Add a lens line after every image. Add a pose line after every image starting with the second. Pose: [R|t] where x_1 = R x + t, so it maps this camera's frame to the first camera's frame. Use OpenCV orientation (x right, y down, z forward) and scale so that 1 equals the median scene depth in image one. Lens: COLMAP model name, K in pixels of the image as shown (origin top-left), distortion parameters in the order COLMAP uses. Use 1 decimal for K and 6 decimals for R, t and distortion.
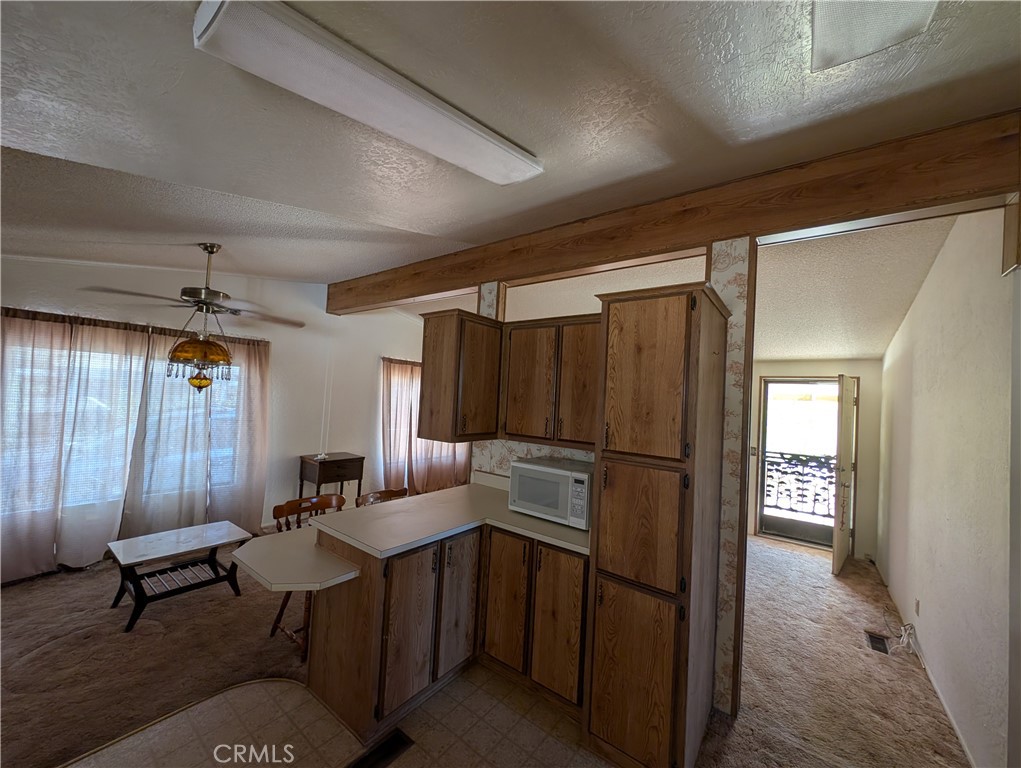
lens RADIAL K [[385.8, 0, 512.6], [0, 385.8, 387.3], [0, 0, 1]] dist [-0.001795, -0.000605]
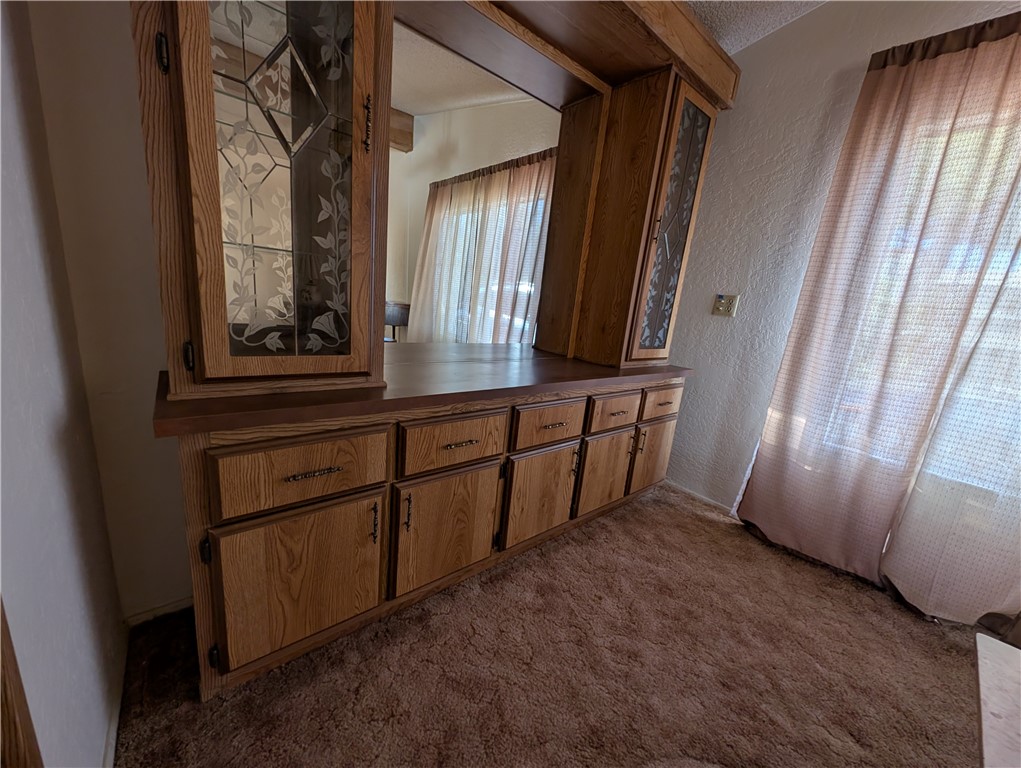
lens RADIAL K [[385.8, 0, 512.2], [0, 385.8, 383.8], [0, 0, 1]] dist [-0.001795, -0.000605]
pose [[-0.223813, 0.144215, -0.963904, -0.625184], [-0.091567, 0.981506, 0.168110, 0.174224], [0.970321, 0.125887, -0.206468, 0.600226]]
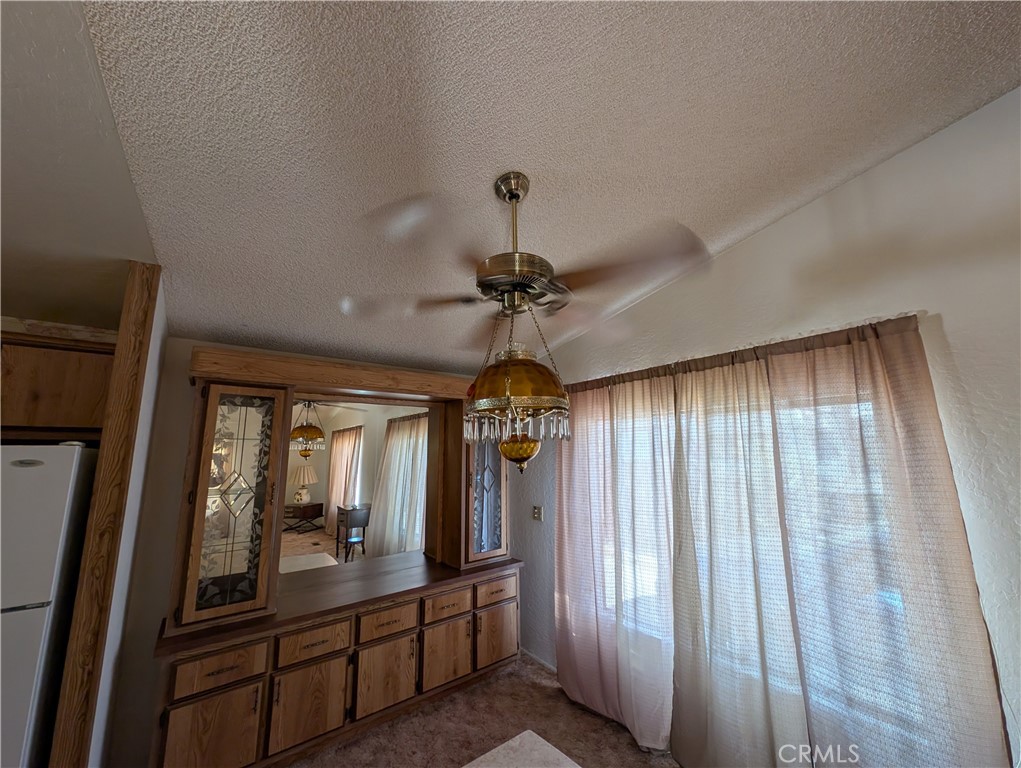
lens RADIAL K [[385.8, 0, 511.6], [0, 385.8, 382.8], [0, 0, 1]] dist [-0.001795, -0.000605]
pose [[-0.266636, -0.215078, -0.939493, -0.317562], [0.024895, 0.972920, -0.229796, 0.013304], [0.963476, -0.084660, -0.254061, 1.033777]]
